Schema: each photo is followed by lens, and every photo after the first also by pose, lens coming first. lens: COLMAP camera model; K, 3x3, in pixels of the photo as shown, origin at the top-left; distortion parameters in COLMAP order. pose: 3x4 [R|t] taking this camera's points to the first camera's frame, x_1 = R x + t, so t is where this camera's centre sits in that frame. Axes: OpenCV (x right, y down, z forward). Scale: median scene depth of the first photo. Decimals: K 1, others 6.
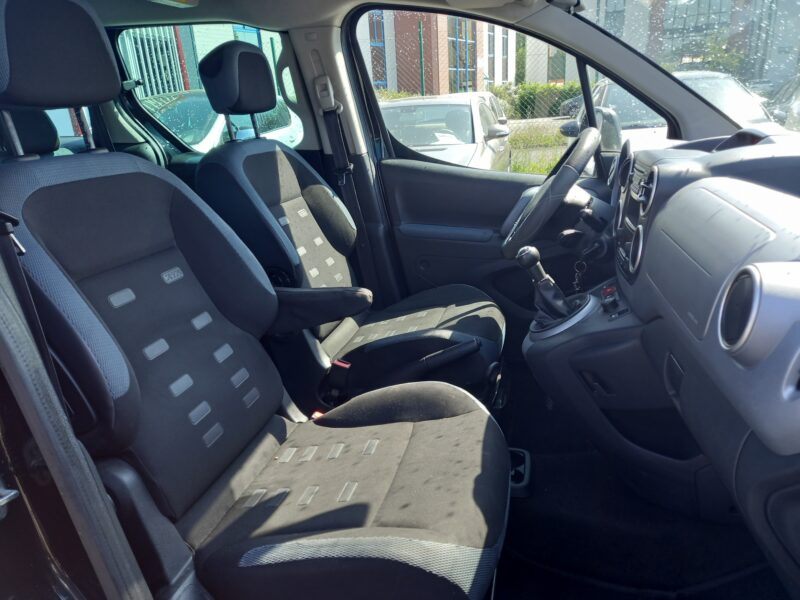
lens RADIAL K [[592.1, 0, 401.9], [0, 592.1, 301.1], [0, 0, 1]] dist [0.072103, -0.069804]
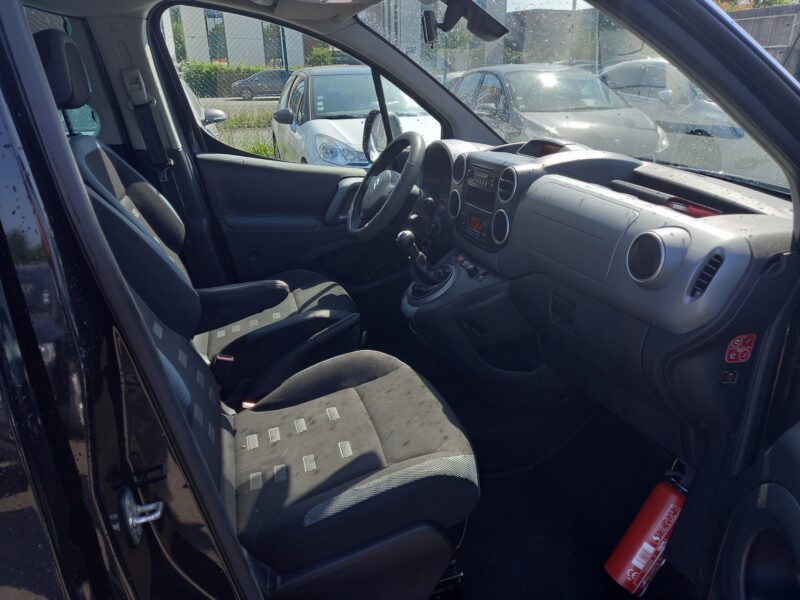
lens RADIAL K [[592.1, 0, 401.9], [0, 592.1, 301.1], [0, 0, 1]] dist [0.072103, -0.069804]
pose [[0.857604, -0.137647, 0.495548, -0.372292], [0.121292, 0.990473, 0.065210, -0.024690], [-0.499803, 0.004182, 0.866129, -0.056939]]
